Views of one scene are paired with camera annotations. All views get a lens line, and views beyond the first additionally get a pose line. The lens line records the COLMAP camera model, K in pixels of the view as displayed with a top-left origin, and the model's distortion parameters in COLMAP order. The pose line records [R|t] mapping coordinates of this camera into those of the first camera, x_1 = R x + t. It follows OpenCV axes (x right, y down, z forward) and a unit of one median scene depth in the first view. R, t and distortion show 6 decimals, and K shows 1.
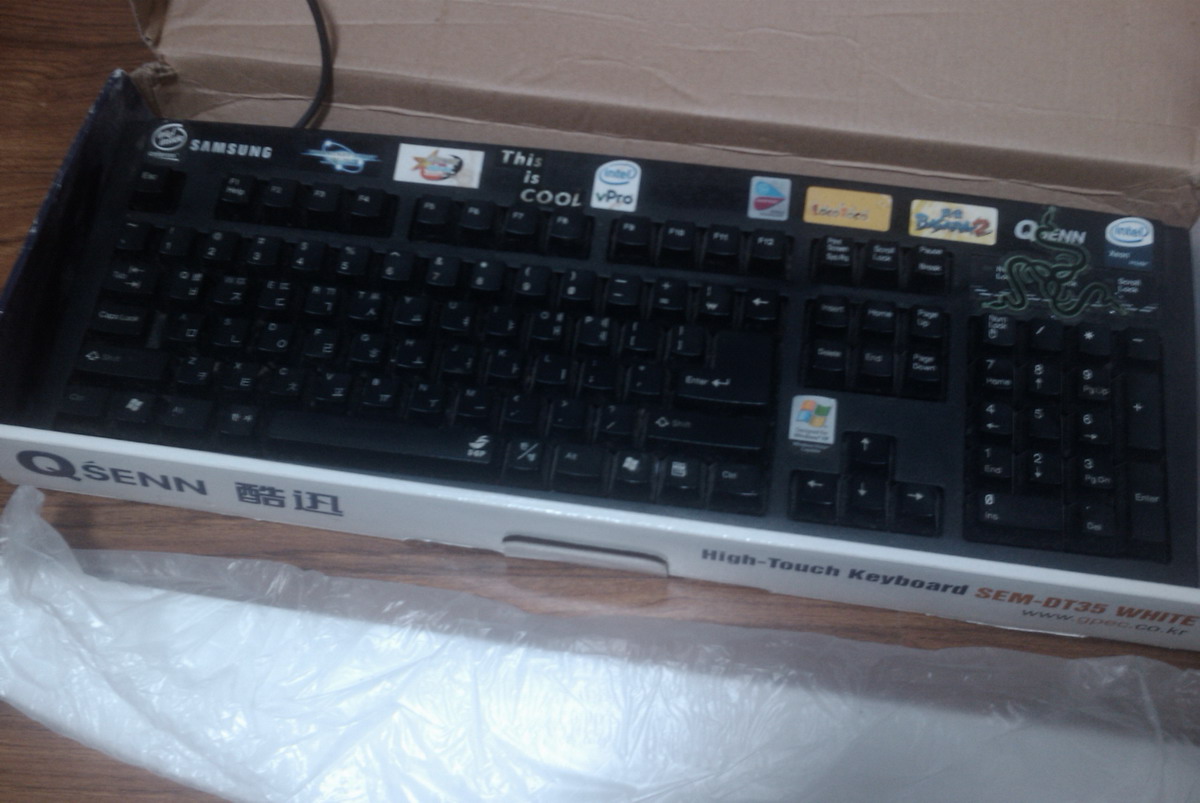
lens RADIAL K [[1393.8, 0, 599.1], [0, 1393.8, 409.6], [0, 0, 1]] dist [-0.006029, 0.000000]
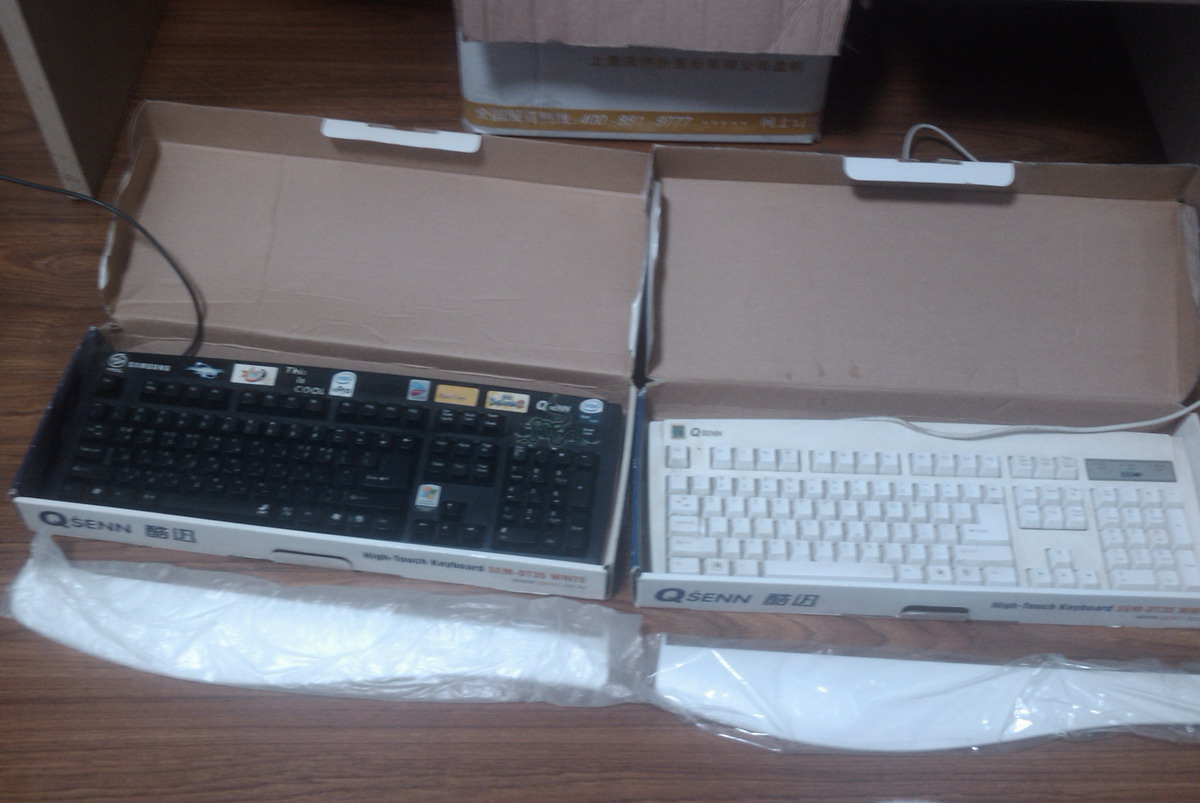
lens RADIAL K [[1393.8, 0, 609.1], [0, 1393.8, 393.4], [0, 0, 1]] dist [-0.006029, 0.000000]
pose [[0.998526, -0.004188, 0.054116, 0.303535], [0.011741, 0.990079, -0.140018, 0.146406], [-0.052992, 0.140447, 0.988669, -1.065335]]
